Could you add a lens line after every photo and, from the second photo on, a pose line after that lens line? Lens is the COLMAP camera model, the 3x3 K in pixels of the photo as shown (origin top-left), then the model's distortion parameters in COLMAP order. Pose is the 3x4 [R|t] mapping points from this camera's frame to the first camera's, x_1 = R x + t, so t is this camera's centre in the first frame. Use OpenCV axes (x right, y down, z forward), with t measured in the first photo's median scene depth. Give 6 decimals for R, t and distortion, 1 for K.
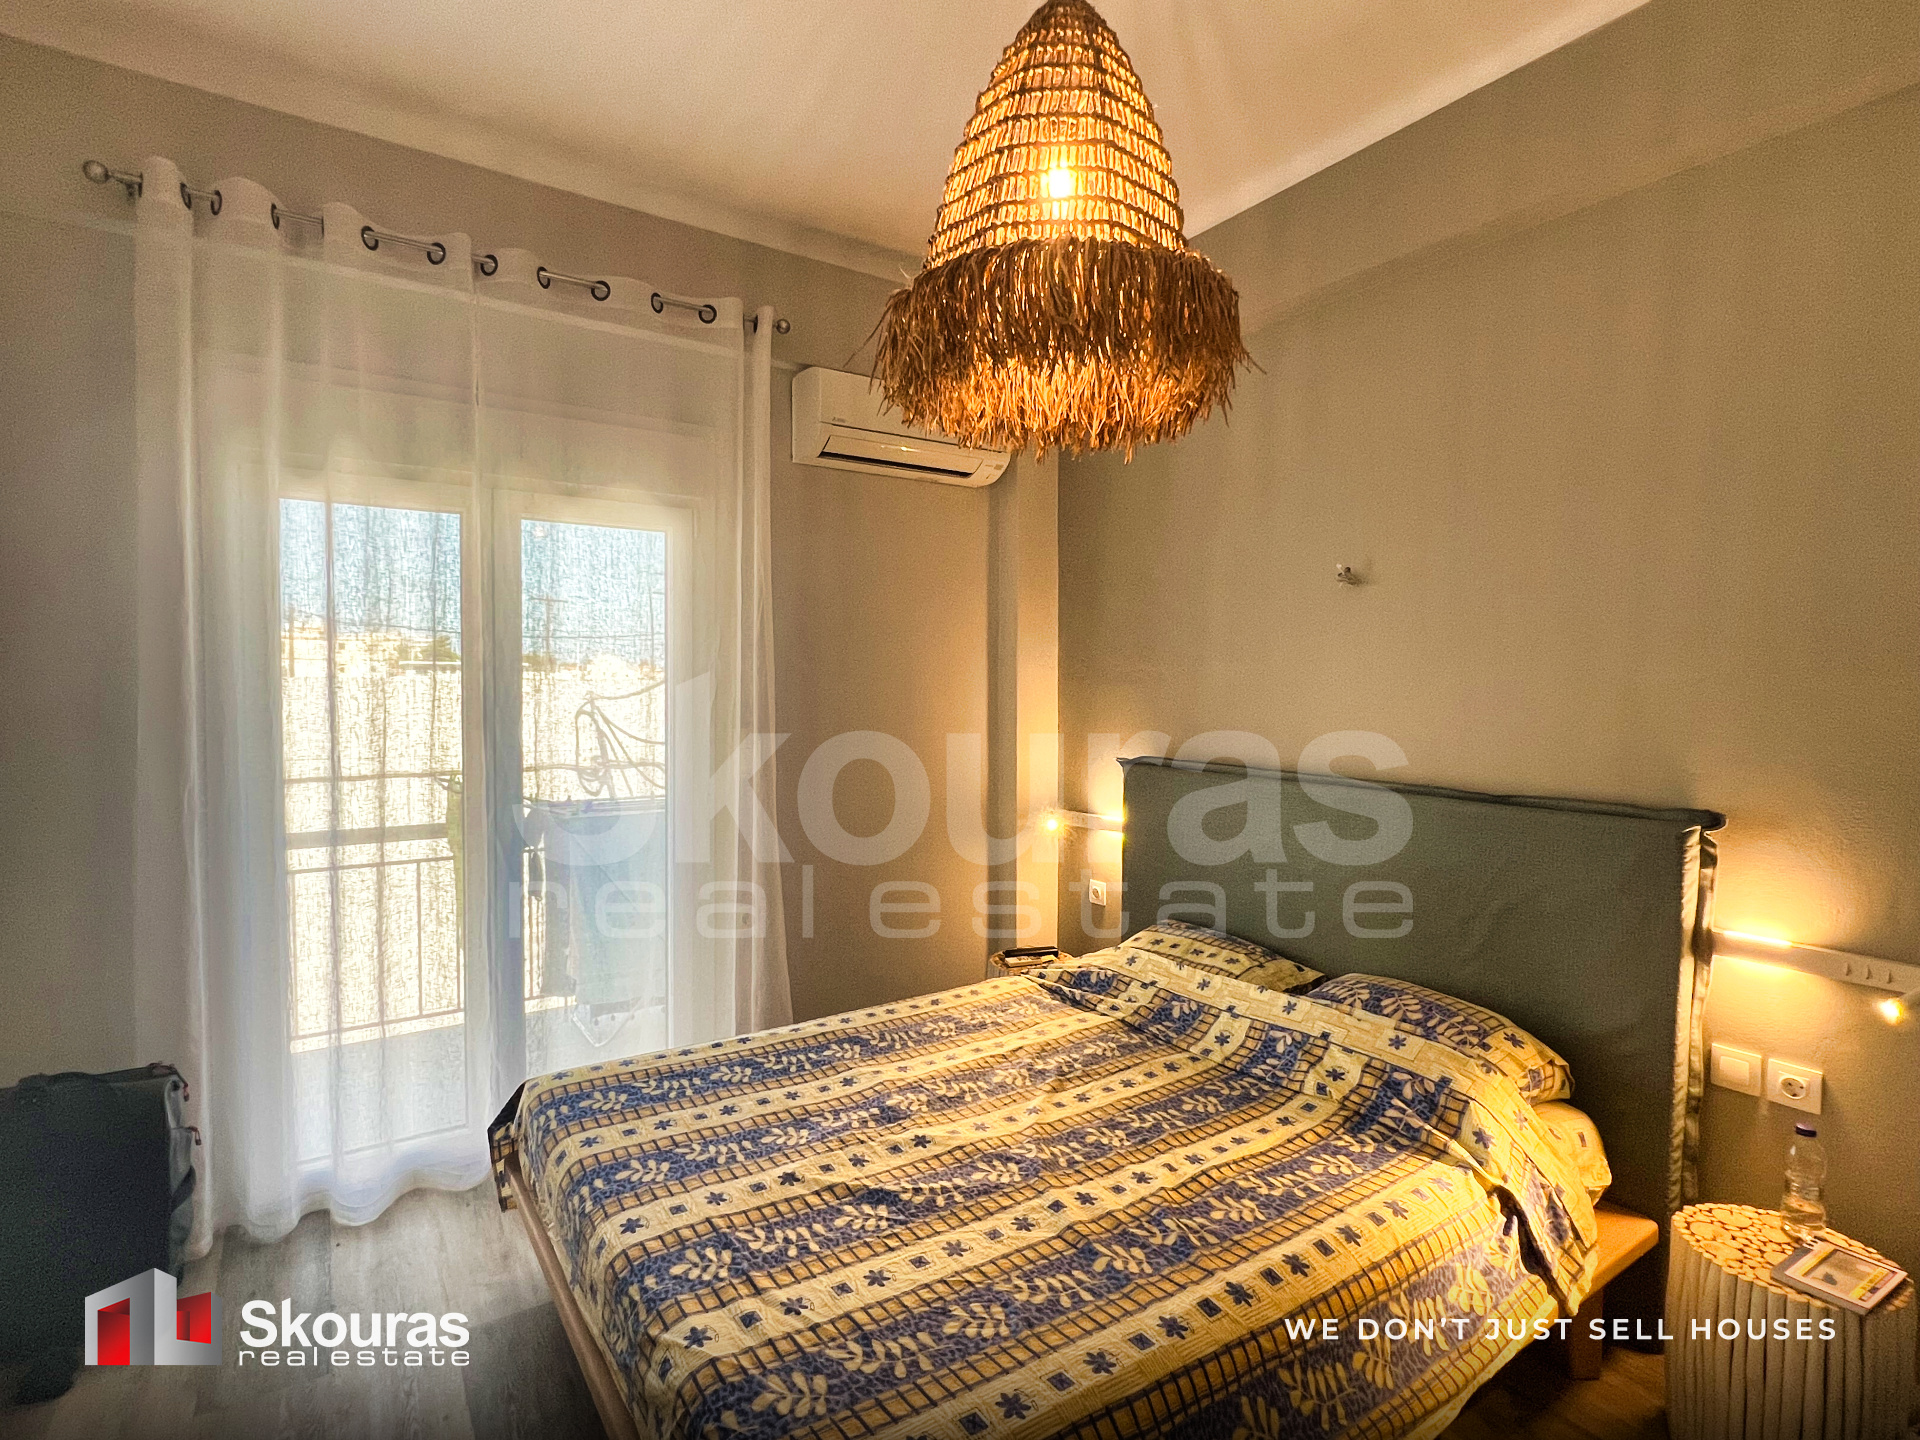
lens RADIAL K [[961.7, 0, 958.8], [0, 961.7, 730.9], [0, 0, 1]] dist [-0.007627, 0.002593]
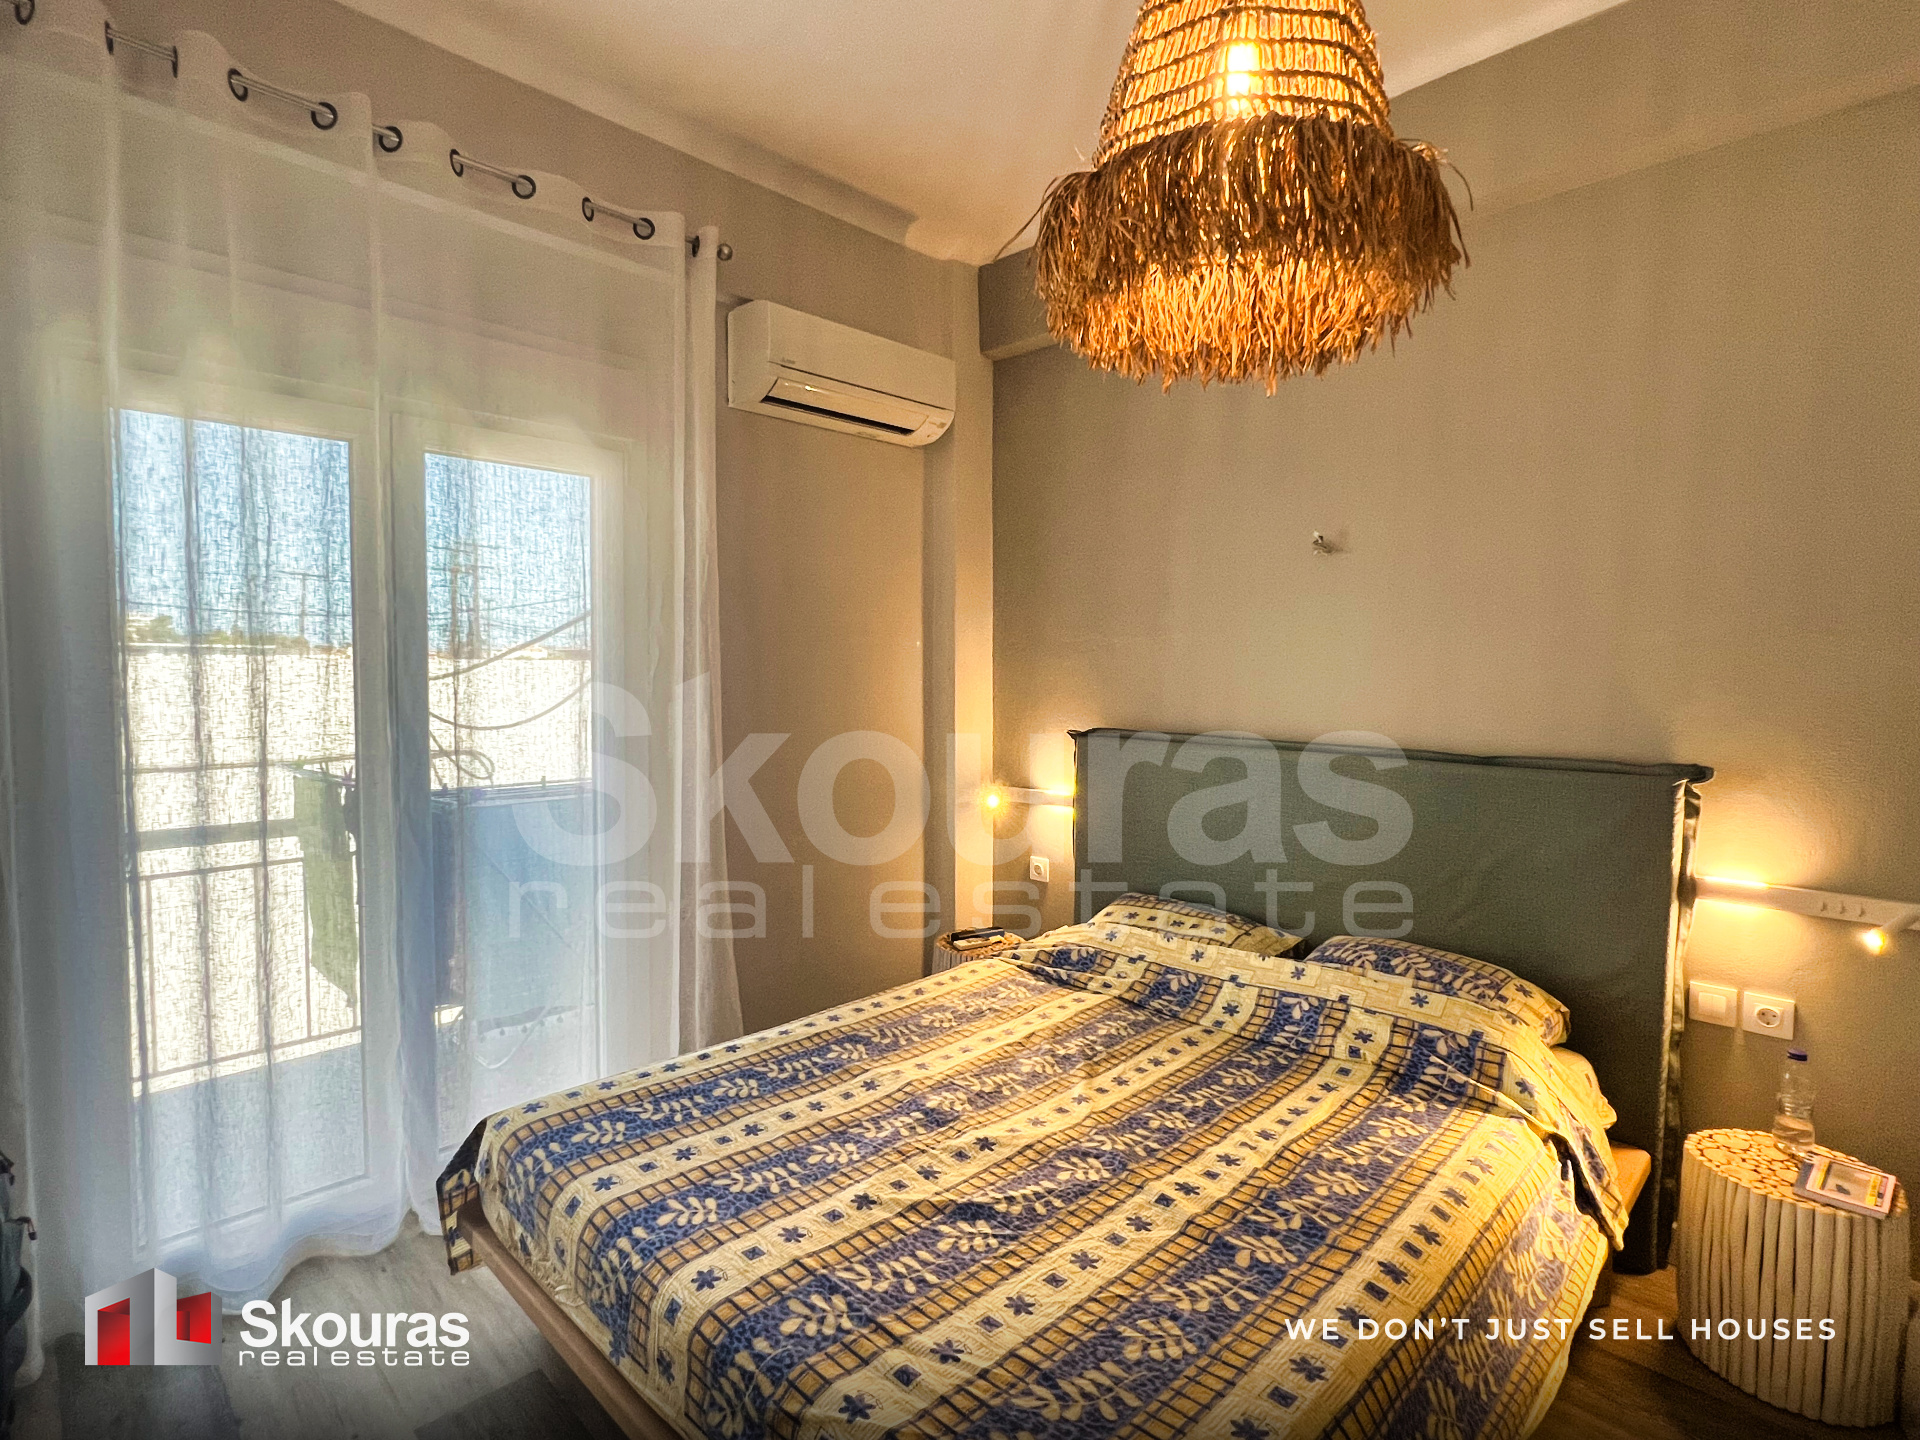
lens RADIAL K [[961.7, 0, 967.0], [0, 961.7, 728.0], [0, 0, 1]] dist [-0.007627, 0.002593]
pose [[0.980206, -0.011911, 0.197624, -0.211030], [0.009494, 0.999868, 0.013175, 0.019215], [-0.197755, -0.011038, 0.980189, 0.105832]]
